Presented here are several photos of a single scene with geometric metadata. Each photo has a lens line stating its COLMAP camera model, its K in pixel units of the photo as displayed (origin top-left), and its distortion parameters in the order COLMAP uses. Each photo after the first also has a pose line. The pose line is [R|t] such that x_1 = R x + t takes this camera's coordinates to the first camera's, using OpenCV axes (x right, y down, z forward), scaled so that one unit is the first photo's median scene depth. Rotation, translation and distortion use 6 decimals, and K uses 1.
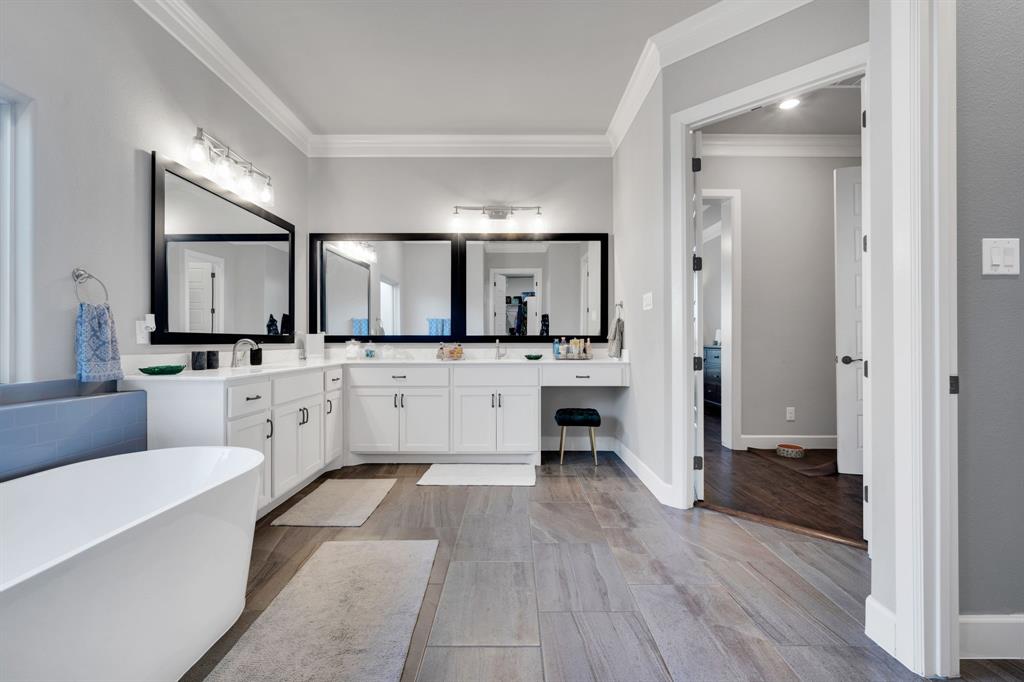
lens RADIAL K [[452.7, 0, 519.5], [0, 452.7, 339.3], [0, 0, 1]] dist [-0.006897, 0.002034]
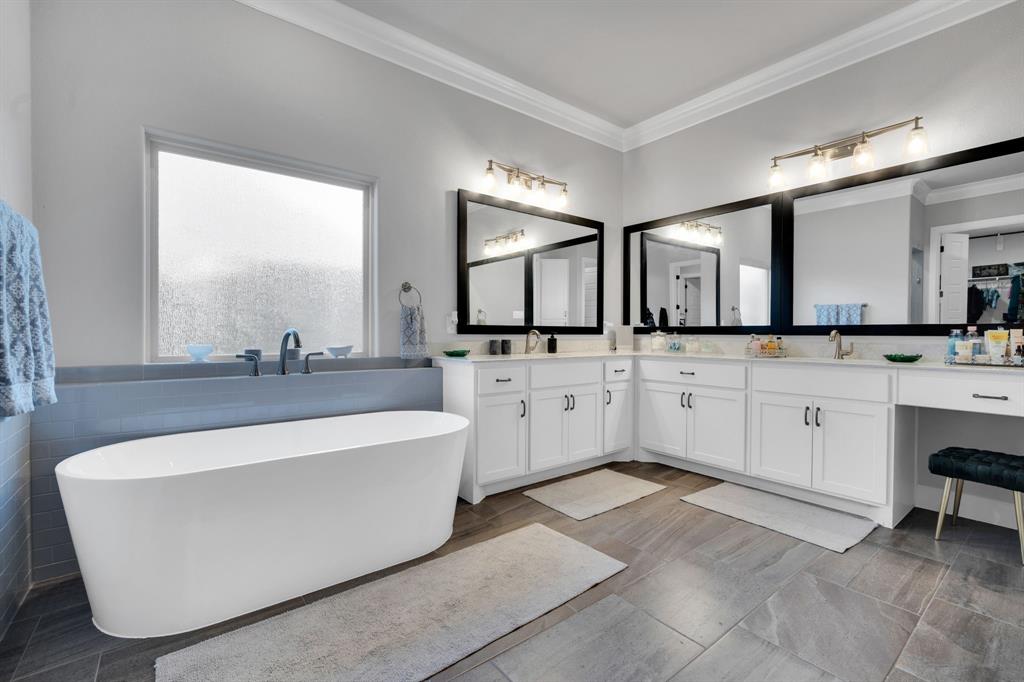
lens RADIAL K [[452.7, 0, 511.2], [0, 452.7, 338.6], [0, 0, 1]] dist [-0.006897, 0.002034]
pose [[0.607180, 0.012489, -0.794466, 0.233423], [-0.000980, 0.999887, 0.014970, 0.003294], [0.794563, -0.008311, 0.607124, 0.204578]]
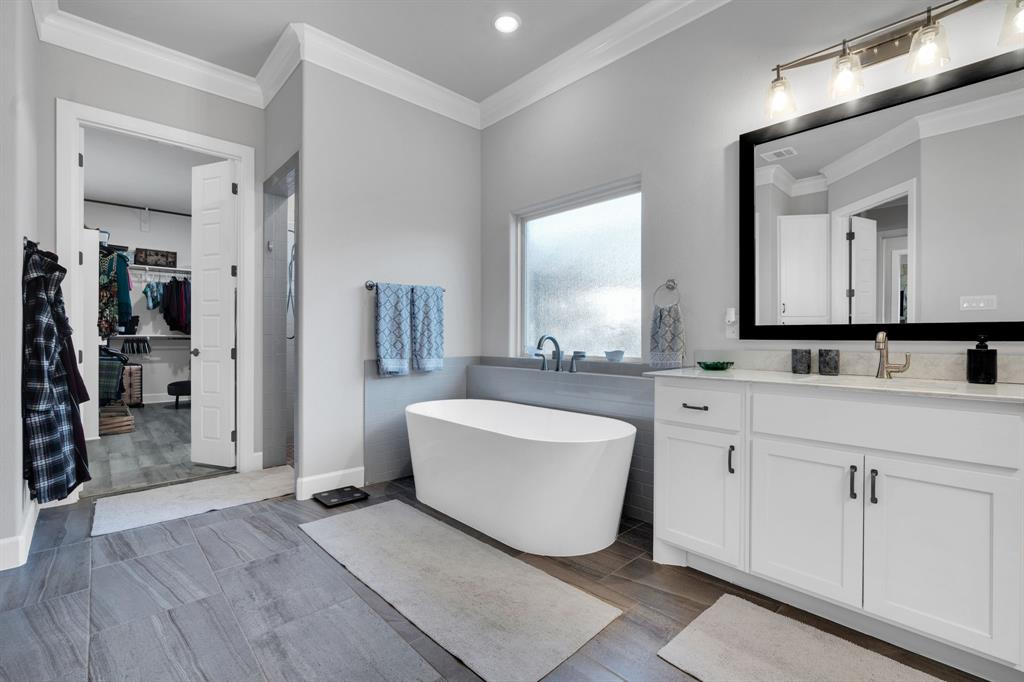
lens RADIAL K [[452.7, 0, 510.0], [0, 452.7, 339.3], [0, 0, 1]] dist [-0.006897, 0.002034]
pose [[-0.738412, 0.004943, -0.674332, 0.124086], [0.002791, 0.999987, 0.004274, 0.004182], [0.674345, 0.001274, -0.738416, 0.912147]]
